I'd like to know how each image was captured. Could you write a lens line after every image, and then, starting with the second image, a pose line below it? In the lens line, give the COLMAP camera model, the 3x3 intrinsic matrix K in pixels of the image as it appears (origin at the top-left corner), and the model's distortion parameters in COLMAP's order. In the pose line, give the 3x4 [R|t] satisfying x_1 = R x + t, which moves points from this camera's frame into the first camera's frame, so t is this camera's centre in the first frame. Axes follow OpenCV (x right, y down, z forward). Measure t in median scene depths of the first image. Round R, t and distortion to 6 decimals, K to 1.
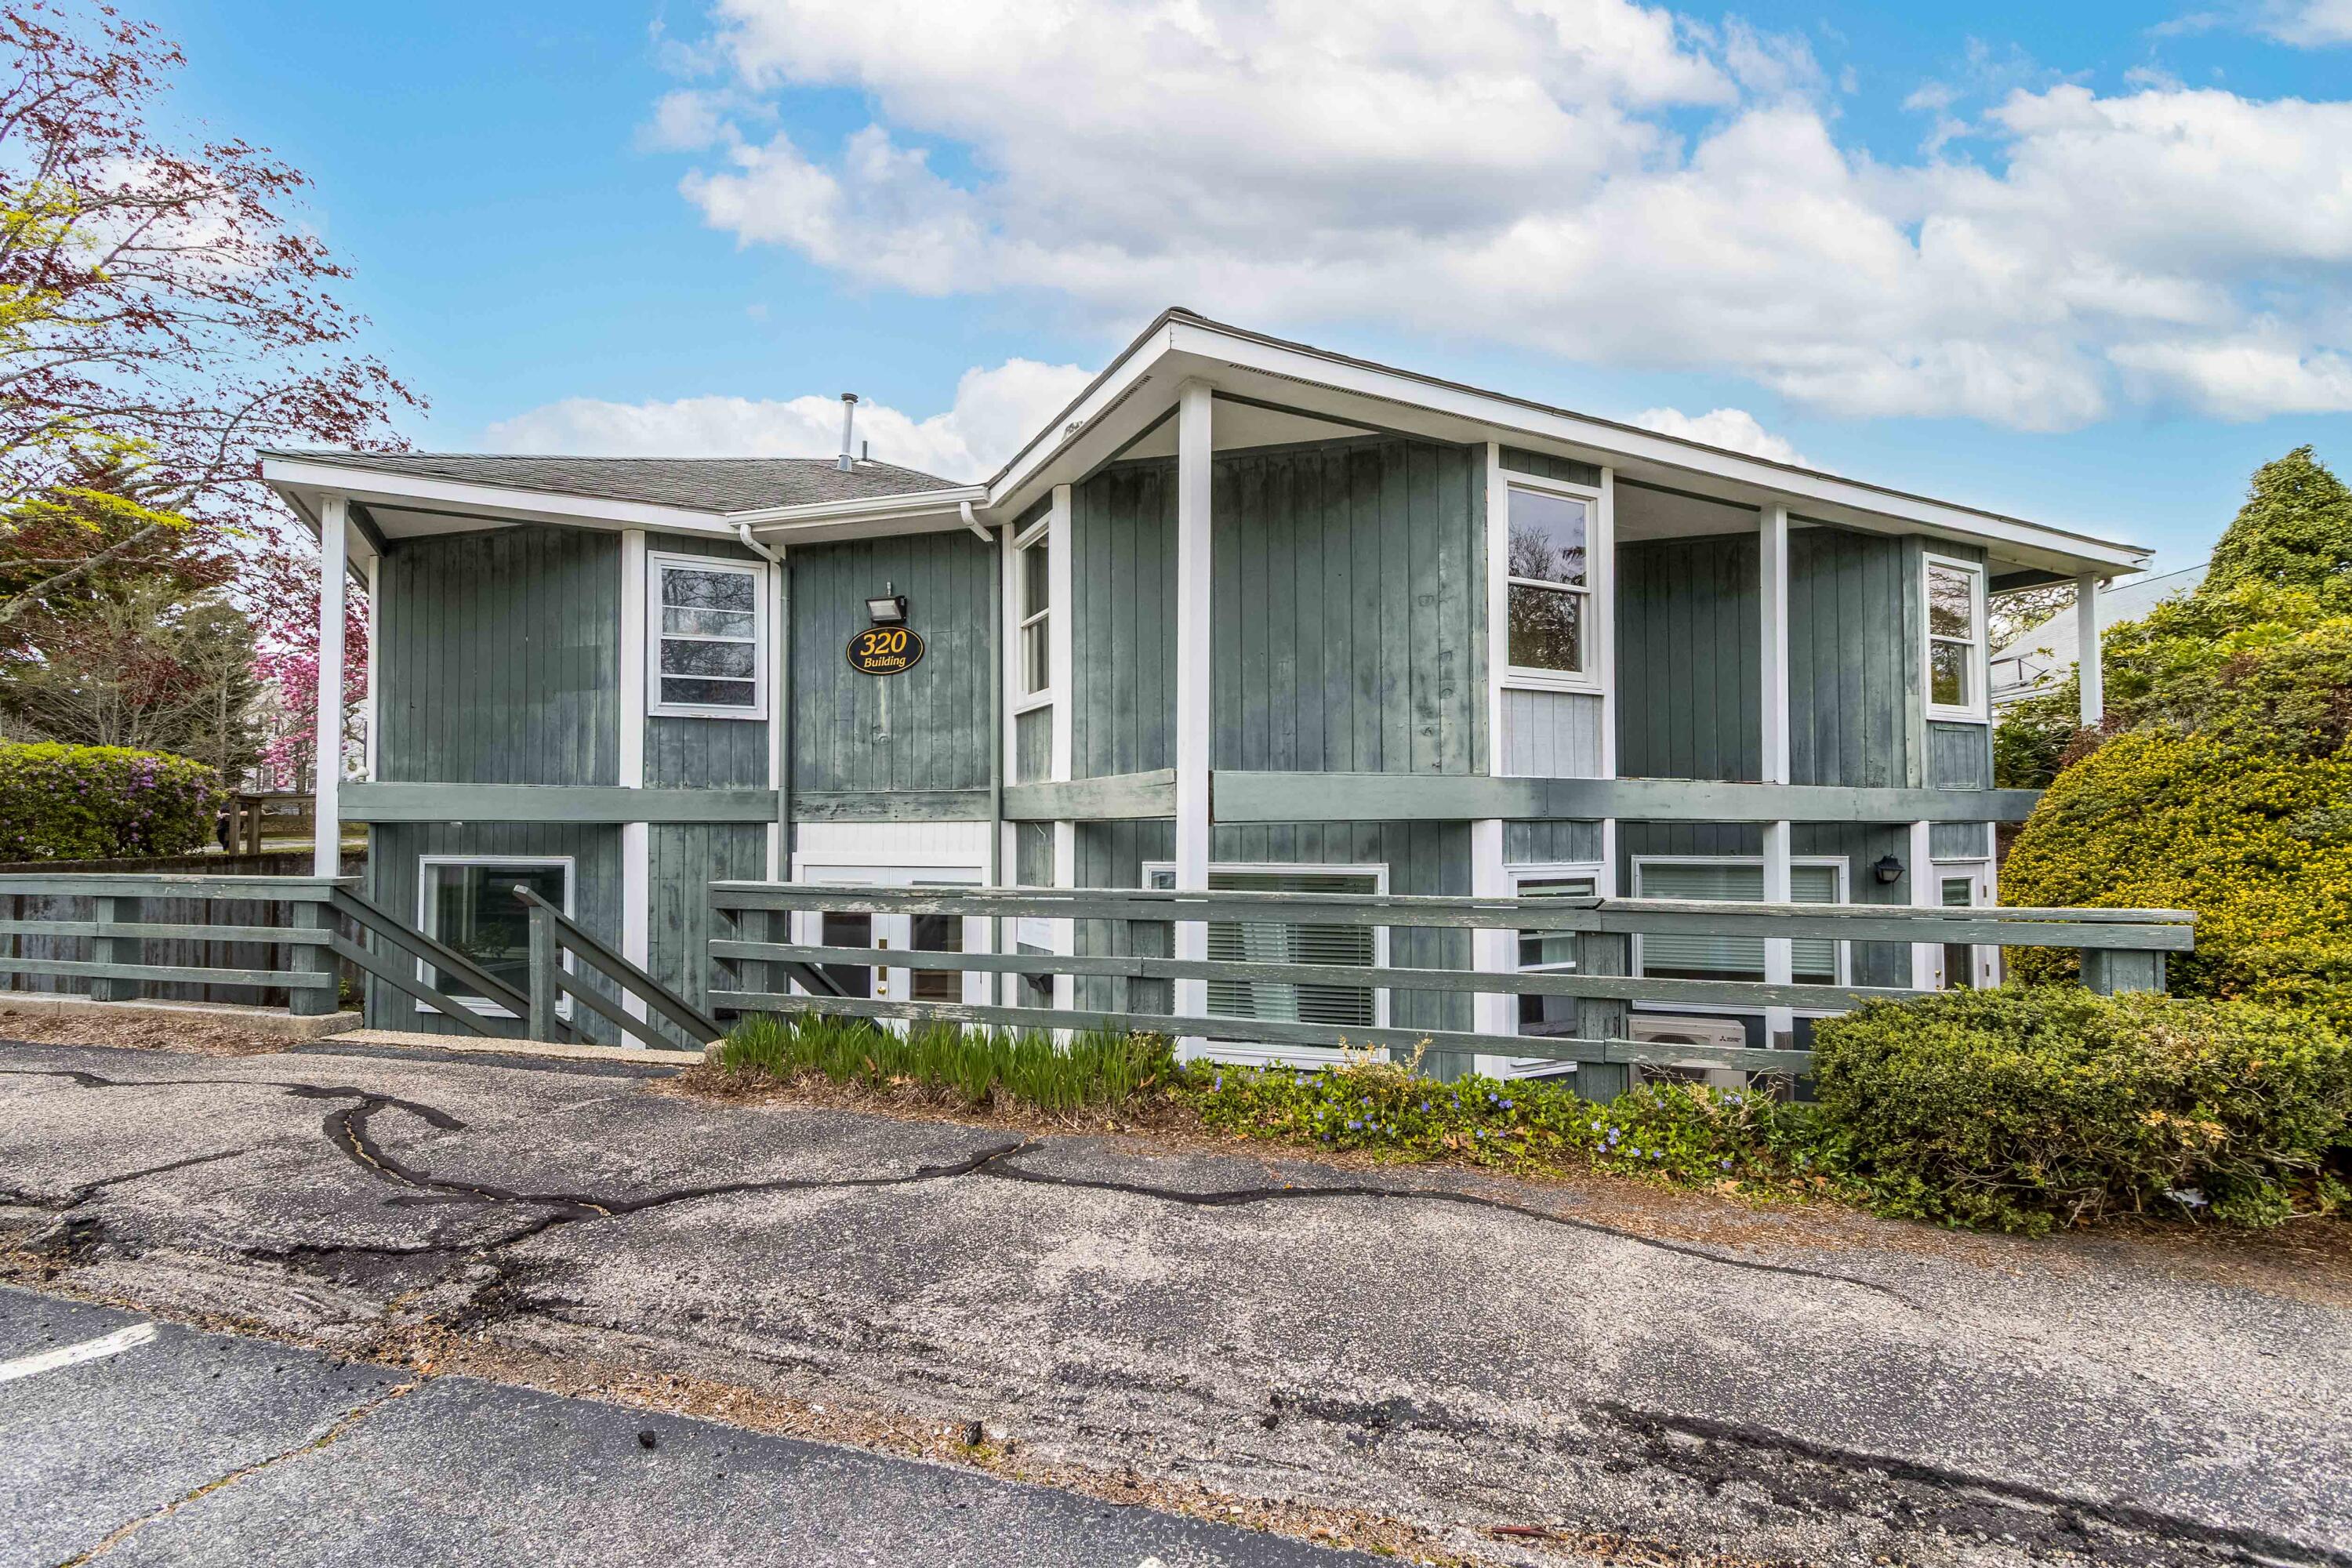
lens RADIAL K [[1095.8, 0, 1171.2], [0, 1095.8, 802.2], [0, 0, 1]] dist [0.008643, -0.002004]
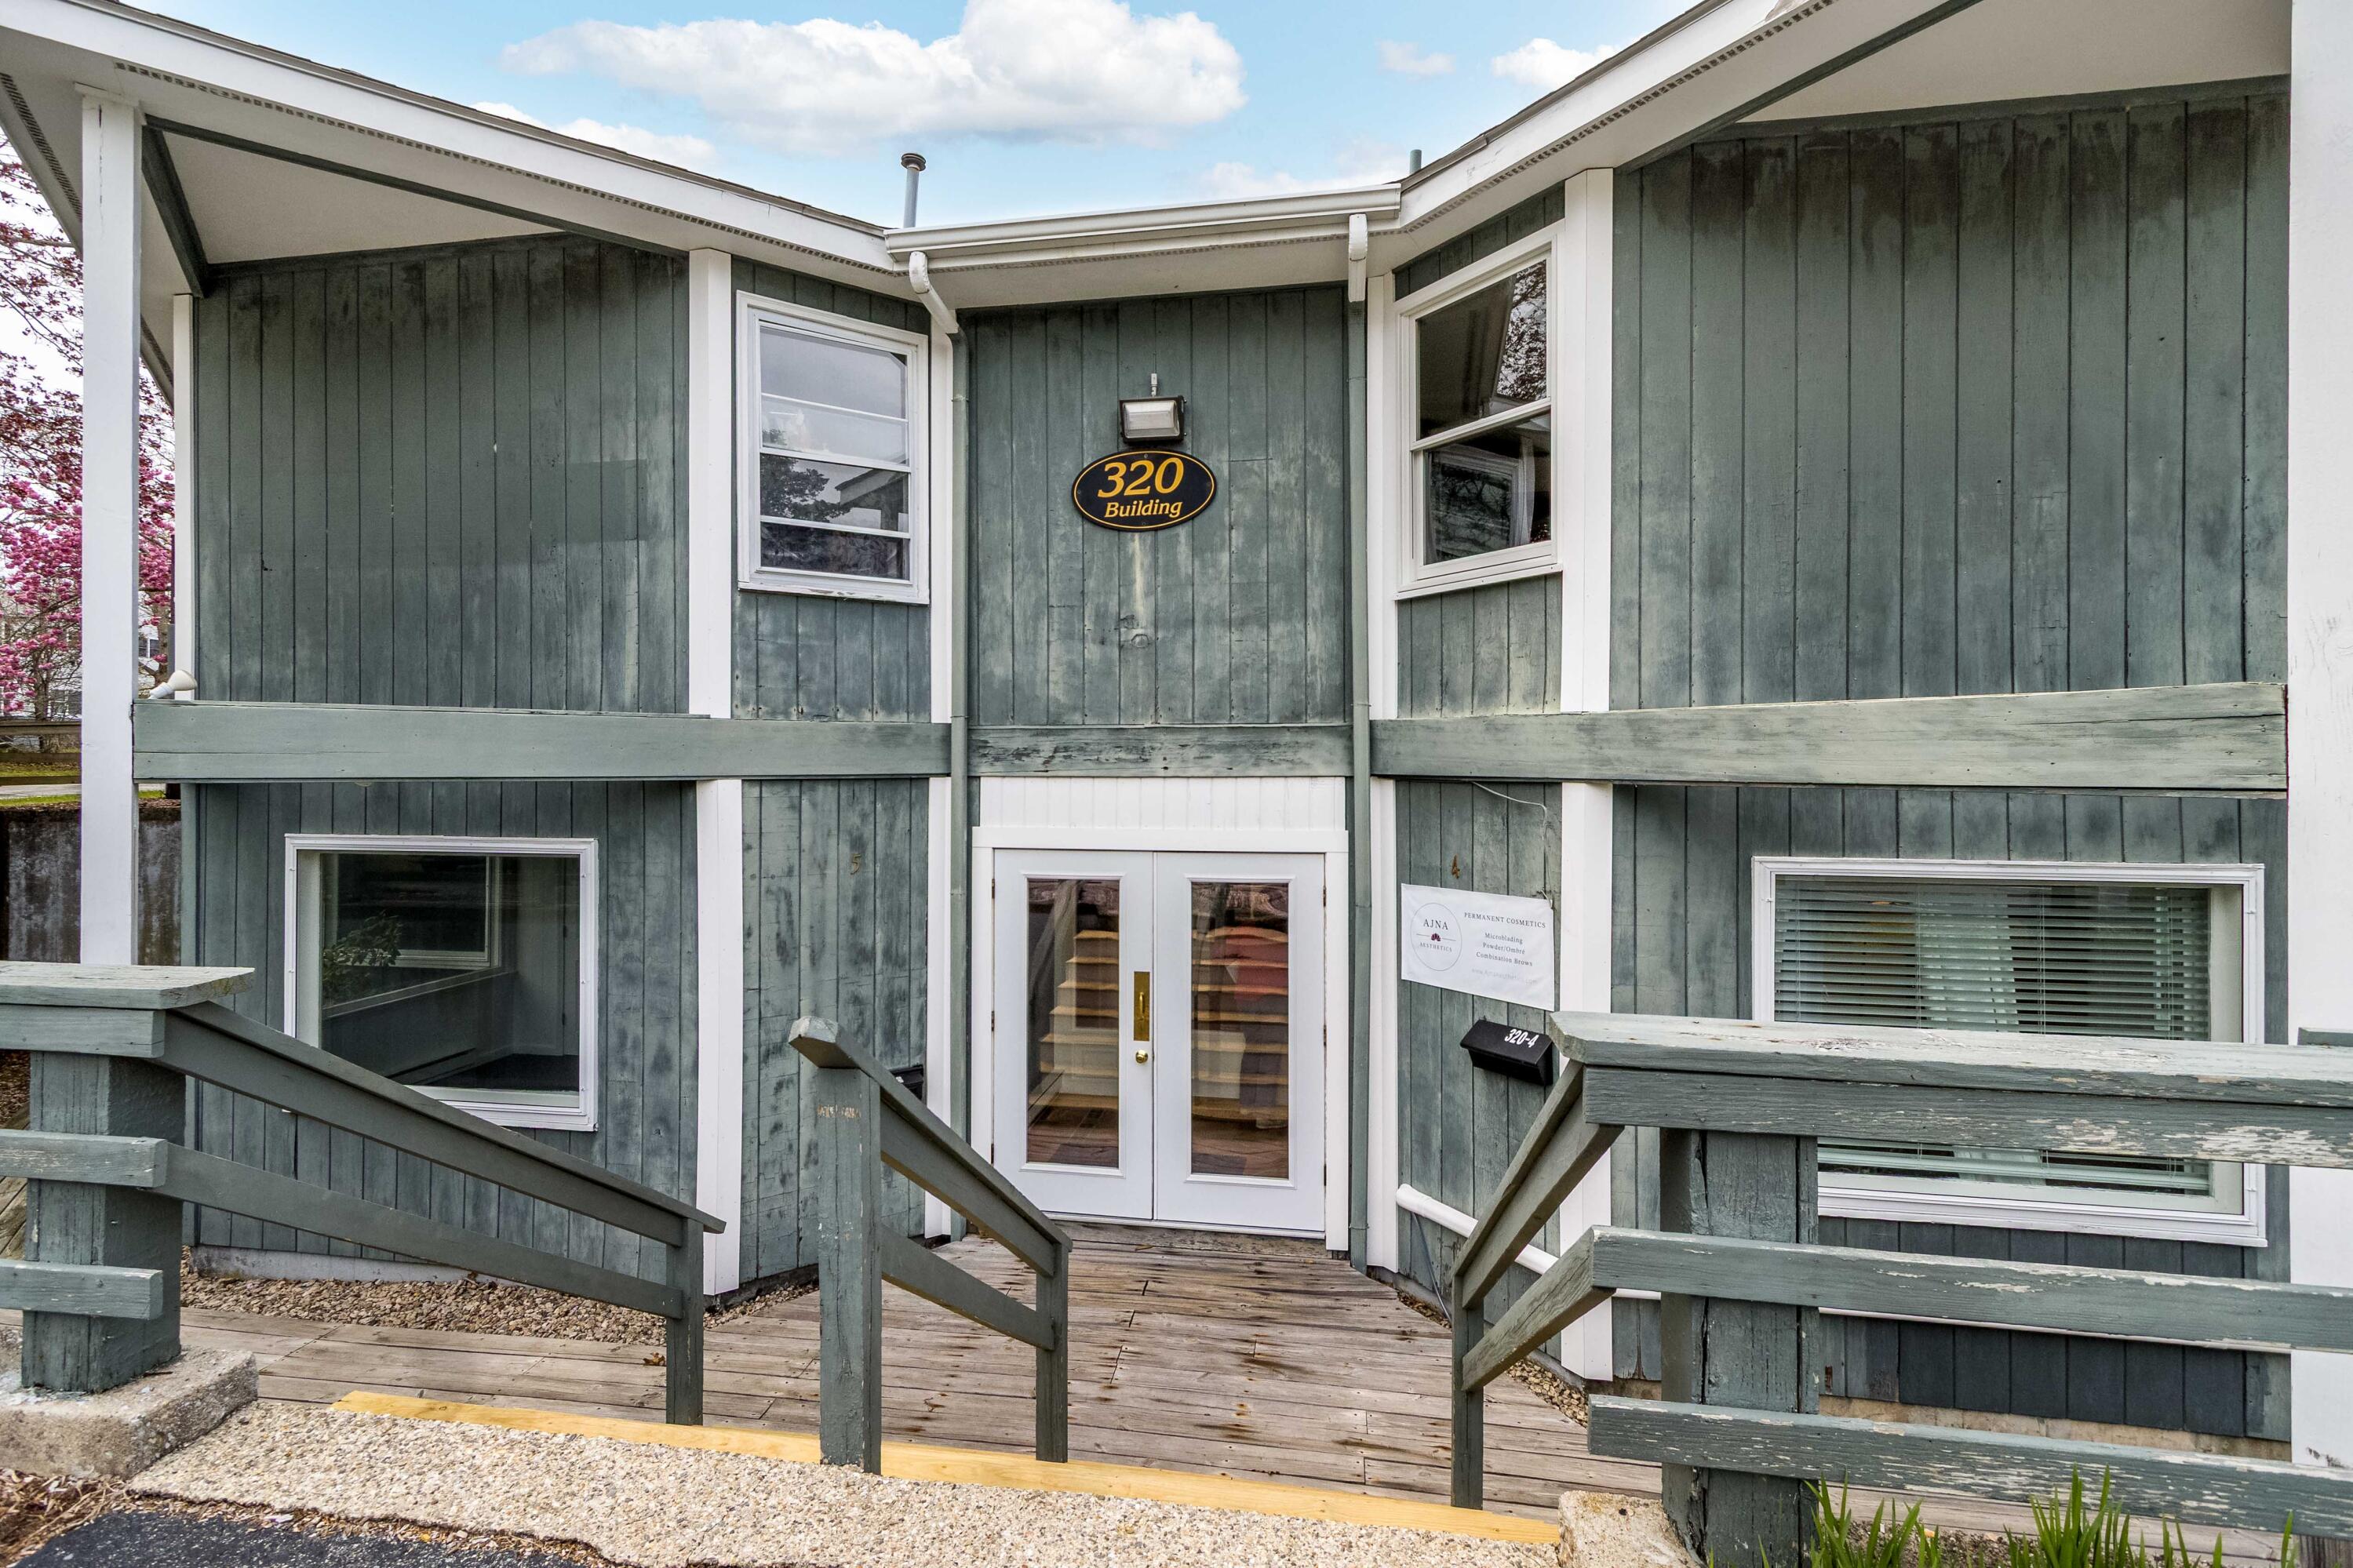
lens RADIAL K [[1096.1, 0, 1182.7], [0, 1096.1, 764.9], [0, 0, 1]] dist [0.008643, -0.002004]
pose [[0.991163, 0.001817, 0.132641, -0.320873], [-0.005360, 0.999638, 0.026355, -0.004449], [-0.132545, -0.026833, 0.990814, 0.404629]]
